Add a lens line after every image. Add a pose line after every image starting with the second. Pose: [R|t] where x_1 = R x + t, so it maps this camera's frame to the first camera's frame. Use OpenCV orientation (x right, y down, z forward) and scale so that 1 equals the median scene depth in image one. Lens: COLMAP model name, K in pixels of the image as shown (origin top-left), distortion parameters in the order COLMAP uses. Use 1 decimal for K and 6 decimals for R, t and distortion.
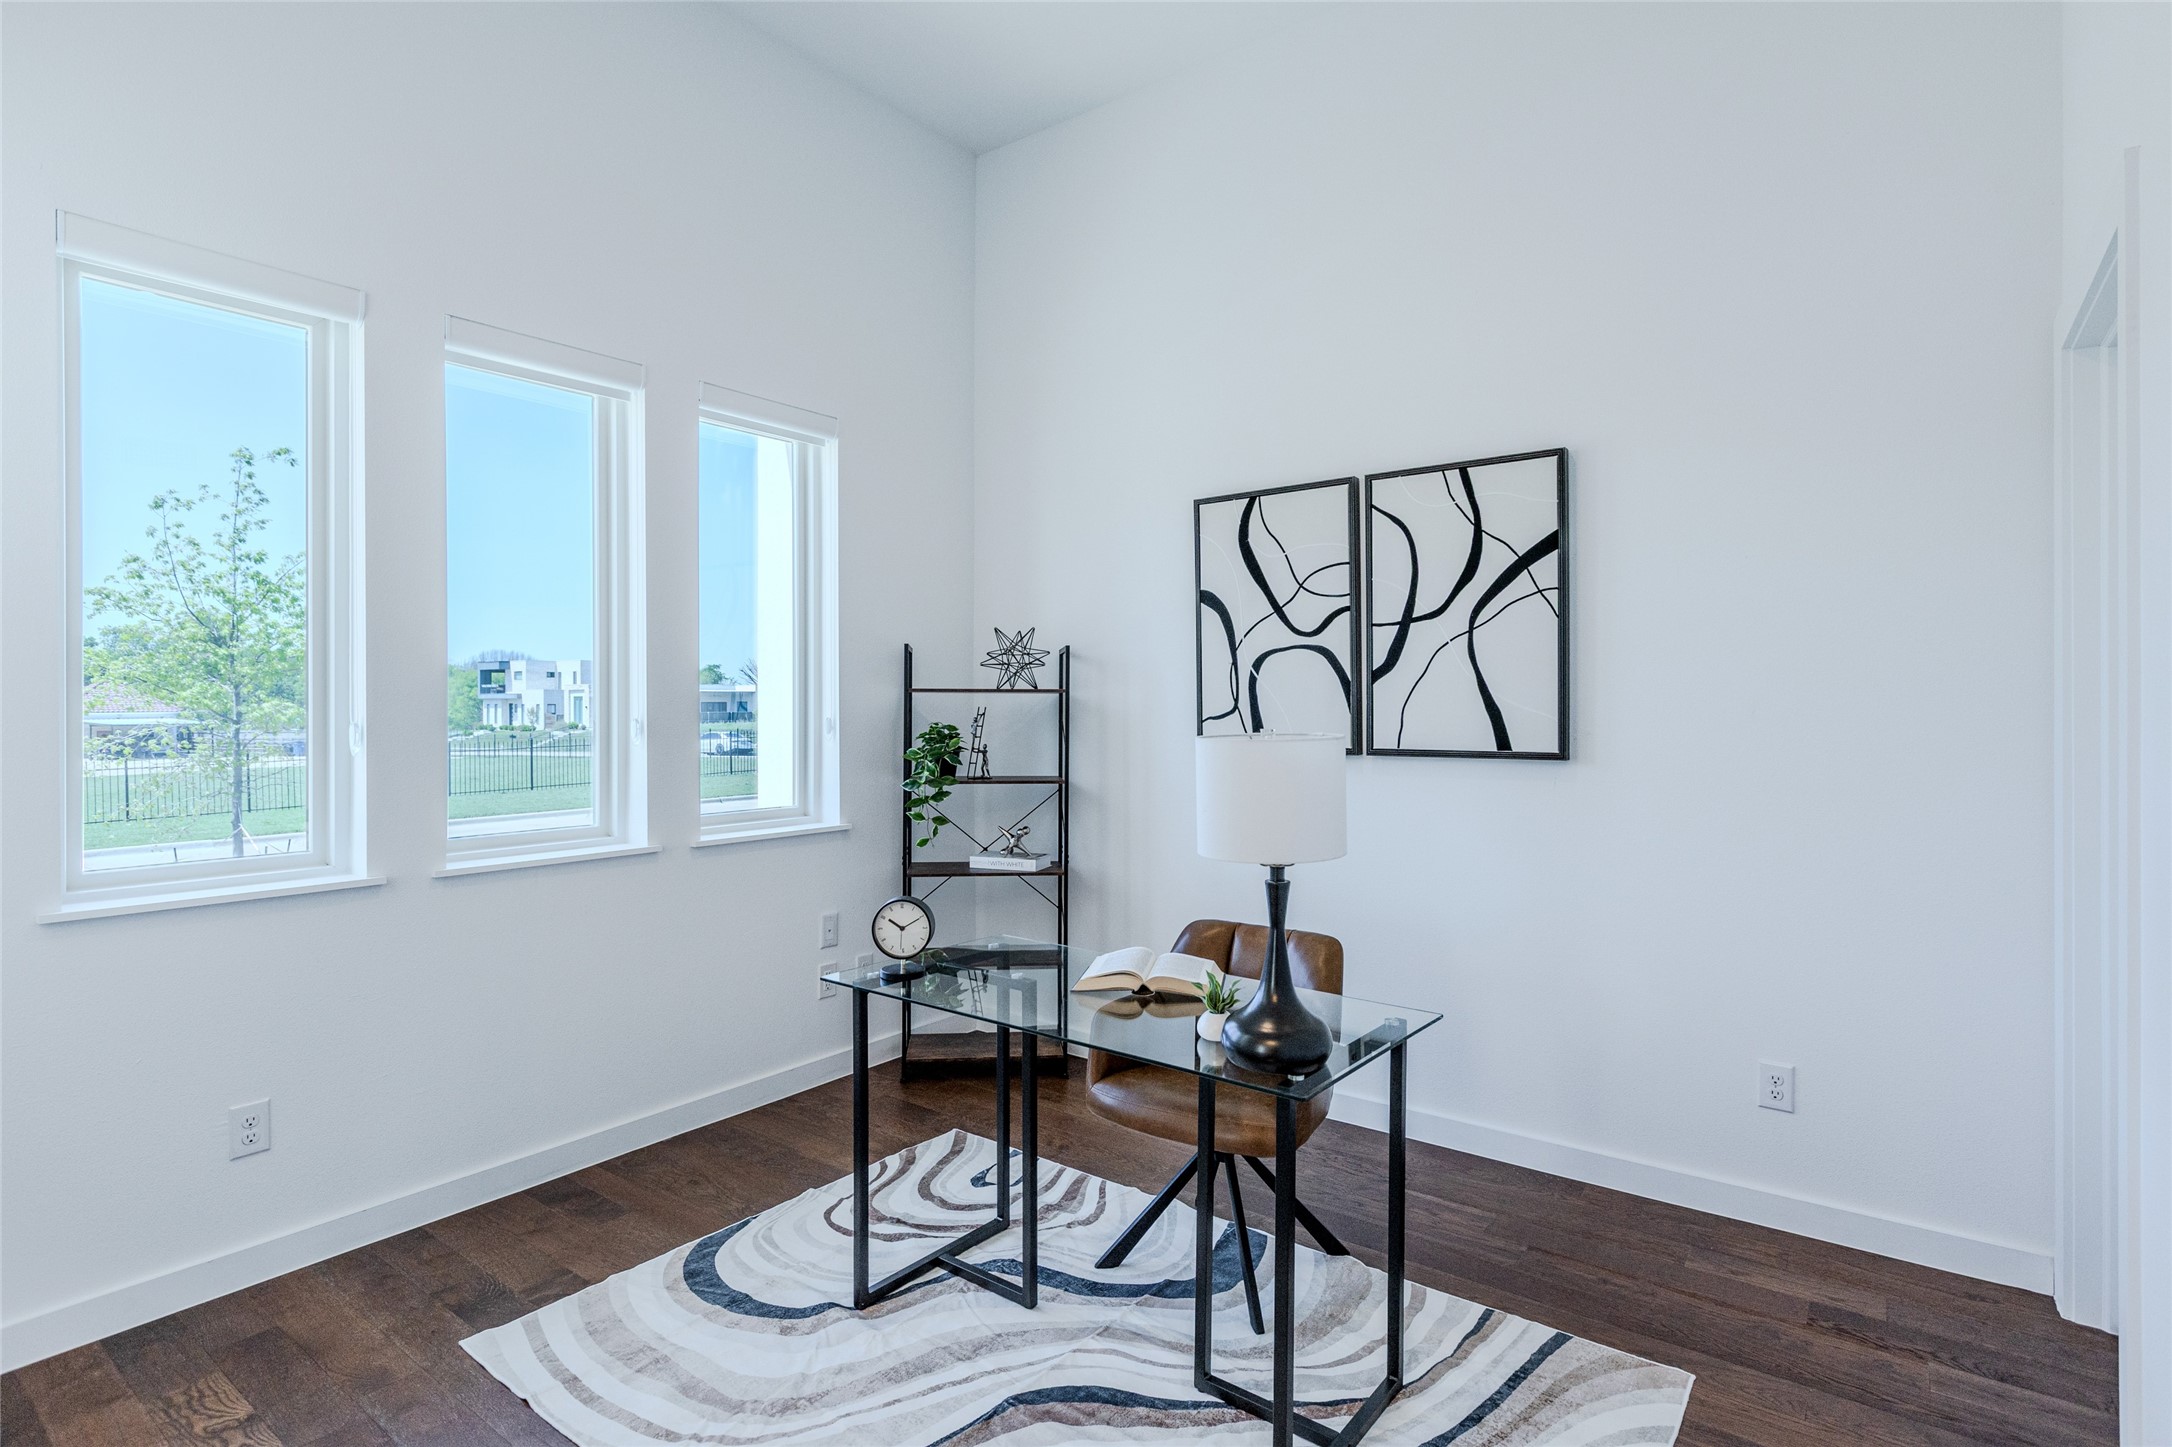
lens RADIAL K [[1077.7, 0, 1080.1], [0, 1077.7, 721.3], [0, 0, 1]] dist [0.001841, -0.000717]
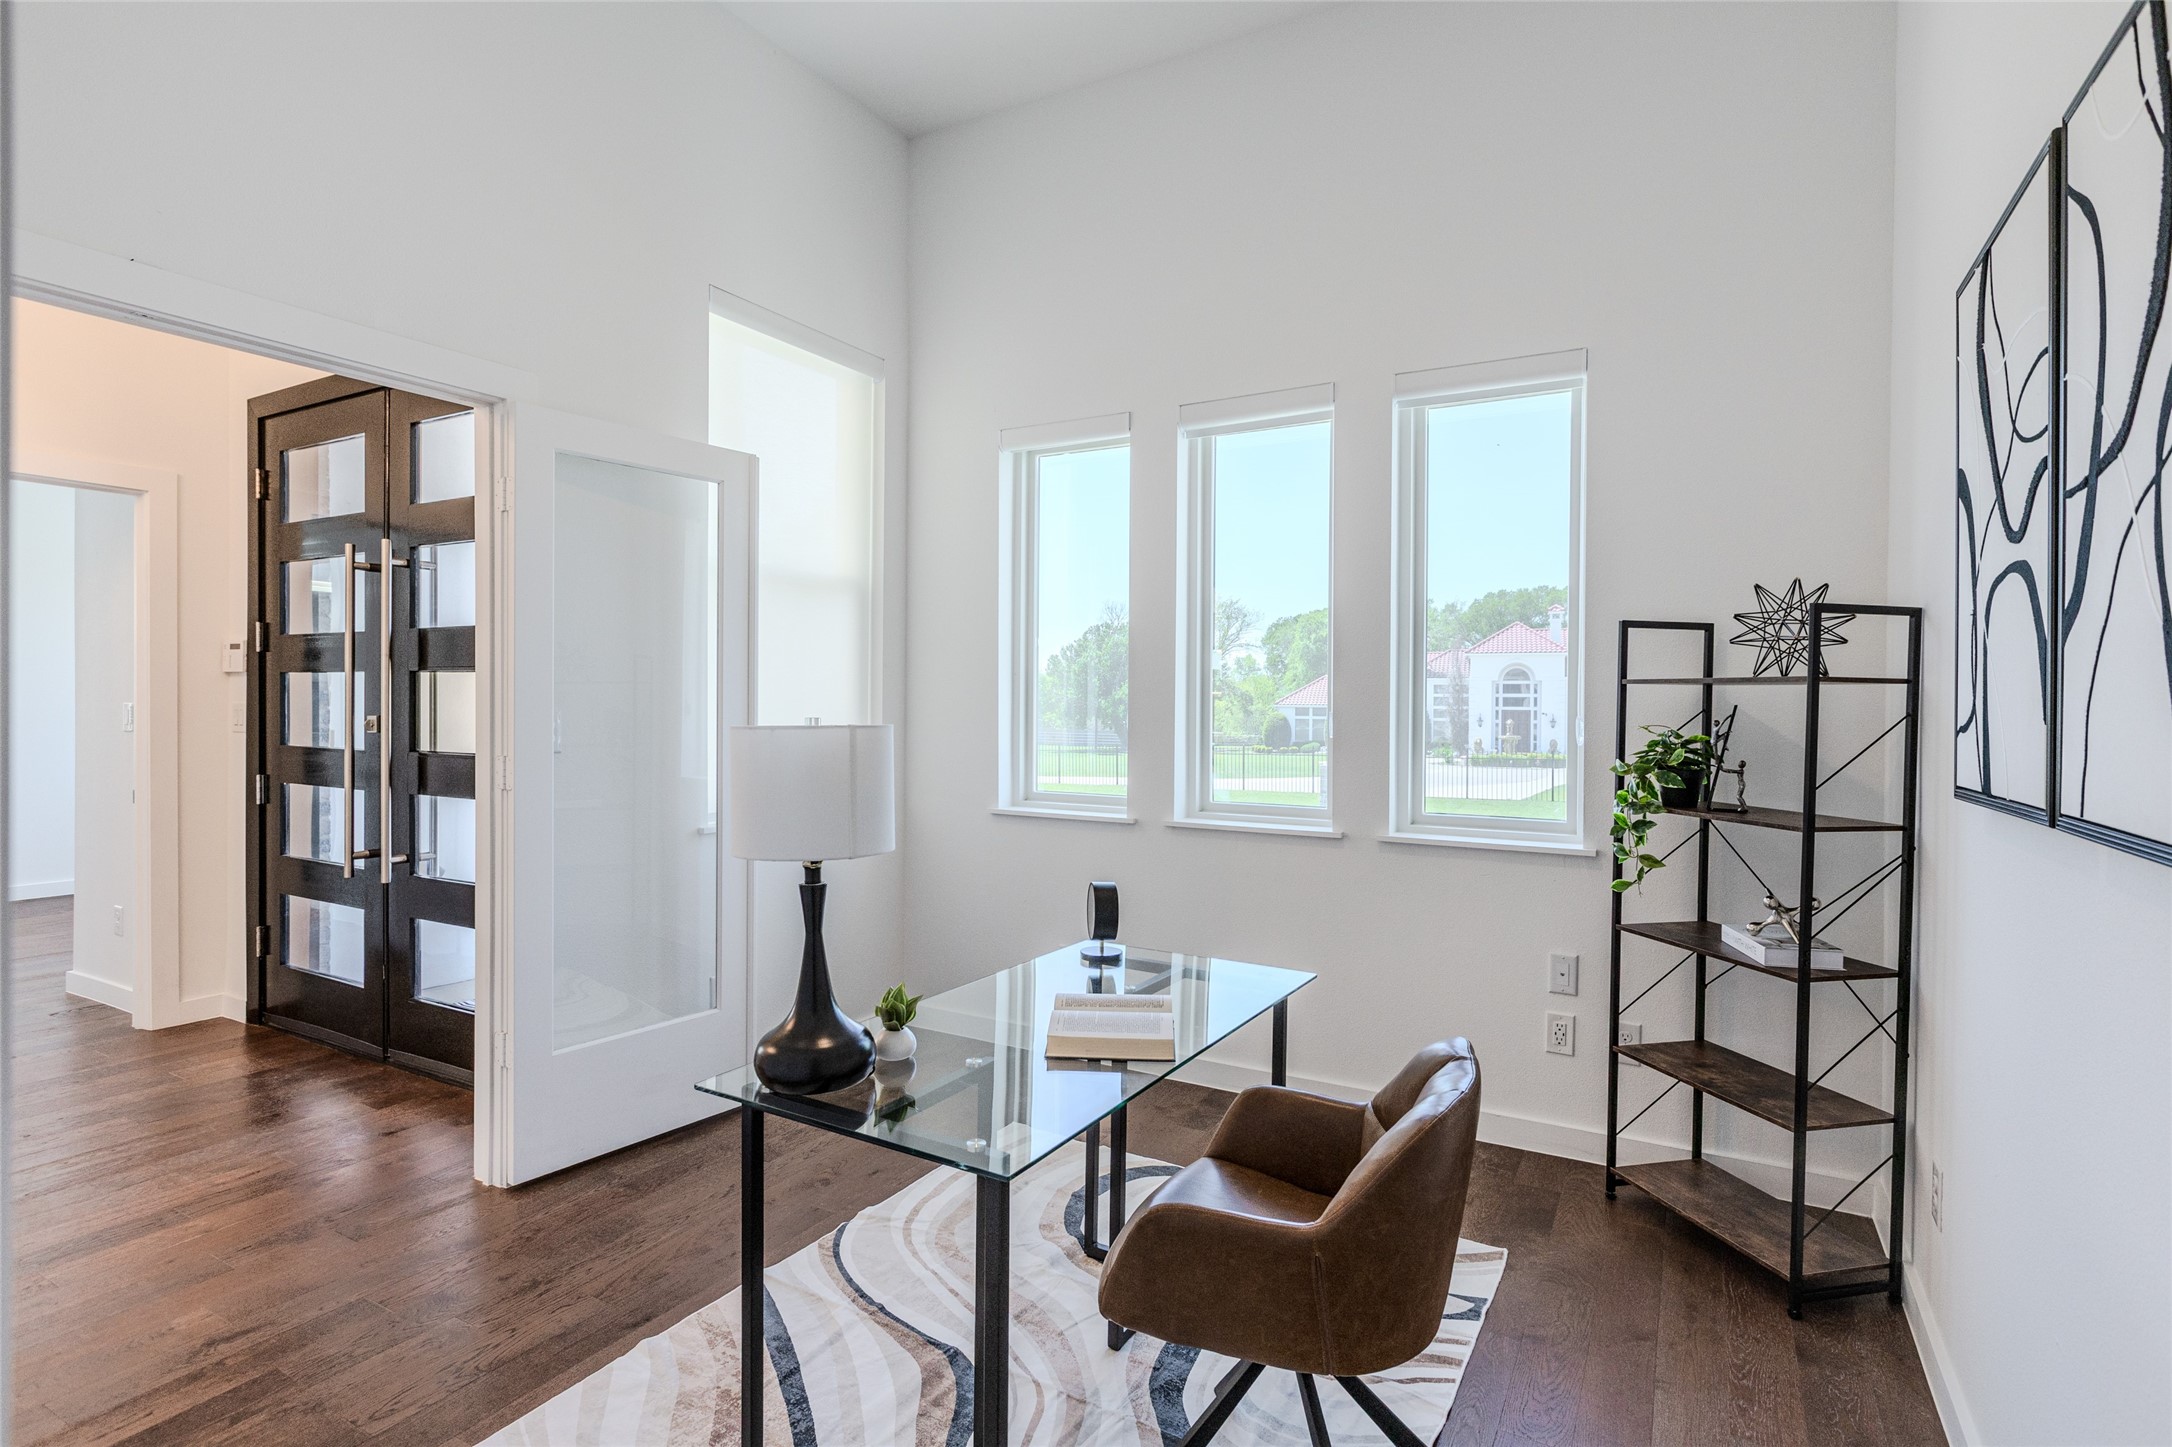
lens RADIAL K [[1077.7, 0, 1081.6], [0, 1077.7, 709.9], [0, 0, 1]] dist [0.001841, -0.000717]
pose [[0.130445, 0.010253, -0.991403, 0.555330], [-0.024543, 0.999673, 0.007109, -0.005204], [0.991152, 0.023405, 0.130654, 0.542247]]
